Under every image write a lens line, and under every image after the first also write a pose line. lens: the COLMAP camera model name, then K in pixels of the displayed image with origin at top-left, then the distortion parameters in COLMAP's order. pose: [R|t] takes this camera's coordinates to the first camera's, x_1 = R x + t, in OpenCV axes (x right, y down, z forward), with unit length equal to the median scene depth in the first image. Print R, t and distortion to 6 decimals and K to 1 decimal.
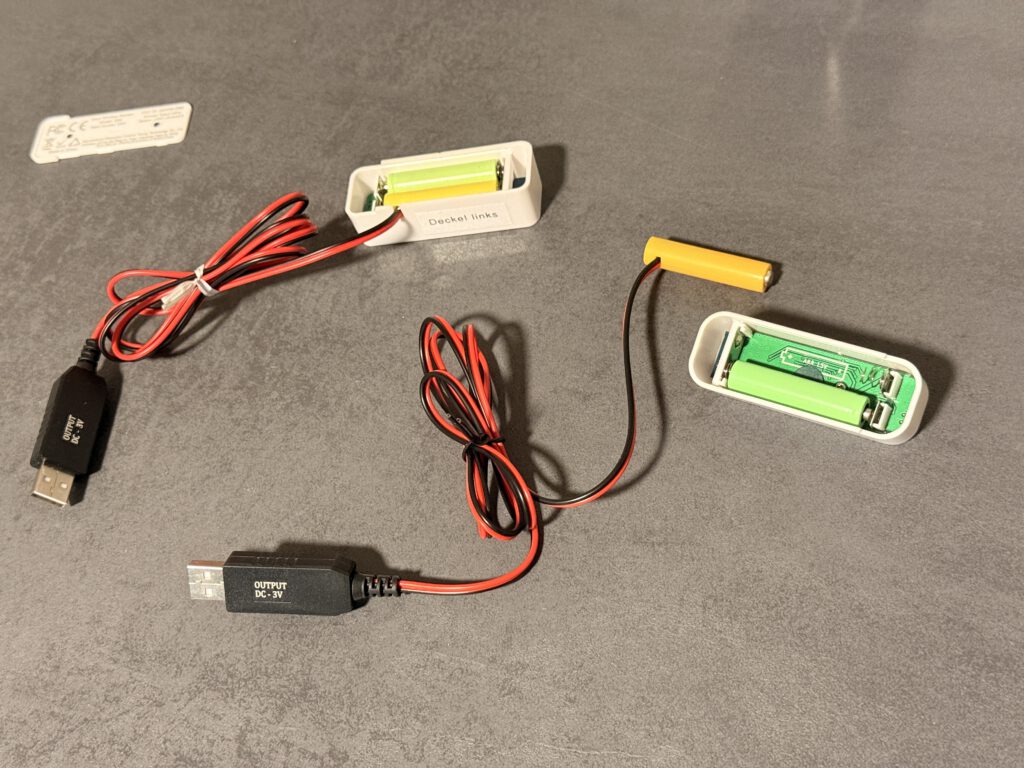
lens RADIAL K [[1444.5, 0, 512.1], [0, 1444.5, 383.9], [0, 0, 1]] dist [-0.008214, 0.000000]
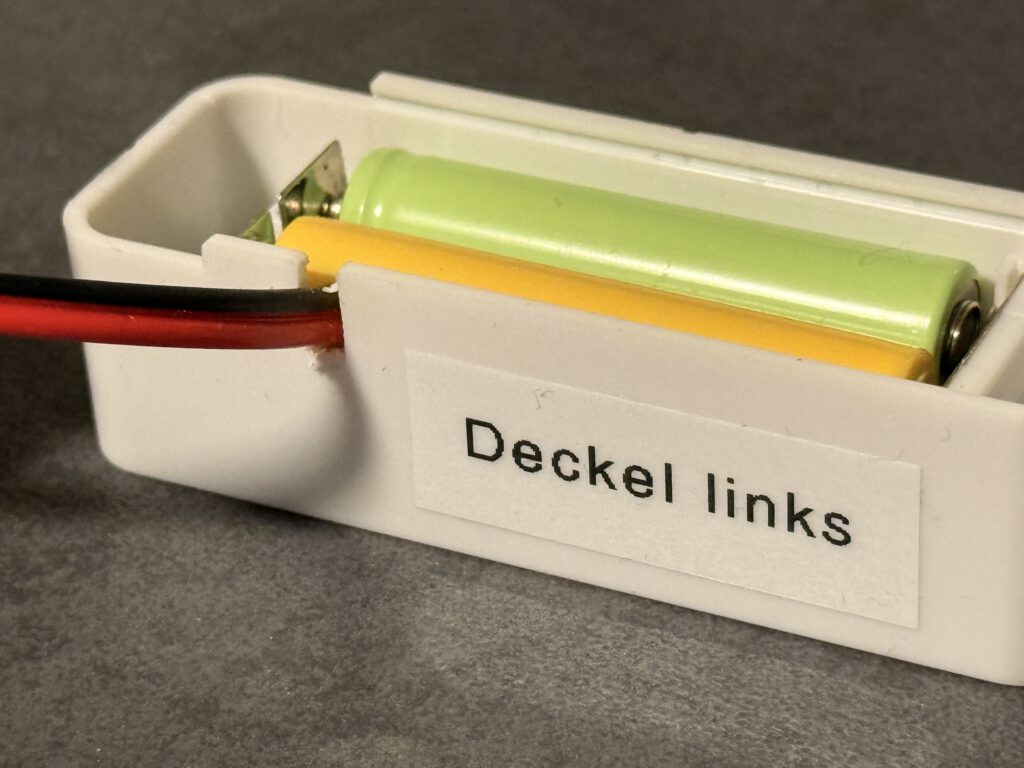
lens RADIAL K [[3623.4, 0, 511.9], [0, 3623.4, 384.2], [0, 0, 1]] dist [0.022056, 0.000000]
pose [[0.906804, 0.358543, -0.221706, 0.039874], [-0.412241, 0.864159, -0.288595, 0.003639], [0.088115, 0.353096, 0.931429, 0.595807]]
